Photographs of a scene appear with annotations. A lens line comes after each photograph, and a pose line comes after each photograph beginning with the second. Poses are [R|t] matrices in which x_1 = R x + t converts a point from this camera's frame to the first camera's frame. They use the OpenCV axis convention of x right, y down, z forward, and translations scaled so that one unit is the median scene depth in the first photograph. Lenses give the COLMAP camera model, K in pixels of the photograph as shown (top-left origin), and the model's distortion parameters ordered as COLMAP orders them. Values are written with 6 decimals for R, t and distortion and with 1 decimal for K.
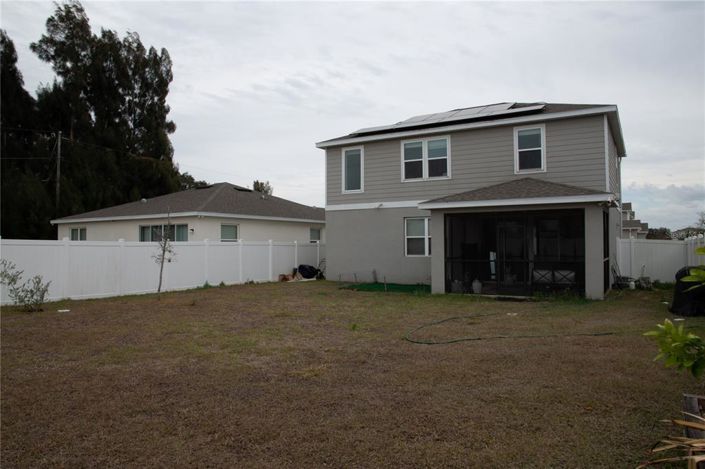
lens RADIAL K [[503.6, 0, 350.6], [0, 503.6, 233.5], [0, 0, 1]] dist [-0.106349, 0.095036]
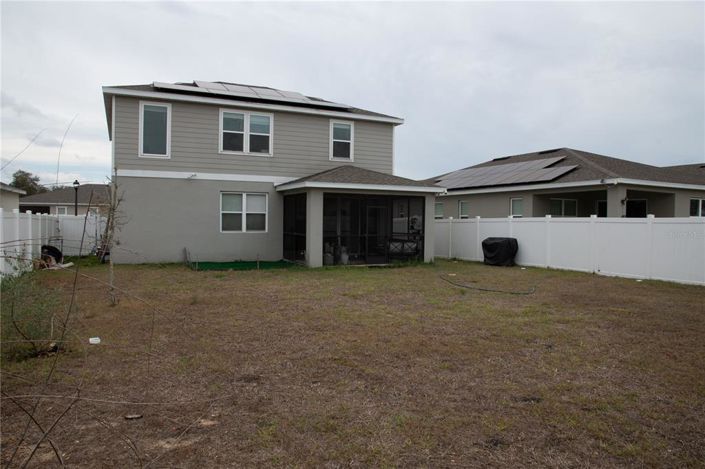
lens RADIAL K [[503.6, 0, 350.6], [0, 503.6, 233.5], [0, 0, 1]] dist [-0.106349, 0.095036]
pose [[0.553004, -0.003633, 0.833170, -0.546768], [-0.031087, 0.999204, 0.024991, 0.016515], [-0.832598, -0.039721, 0.552451, 0.286252]]
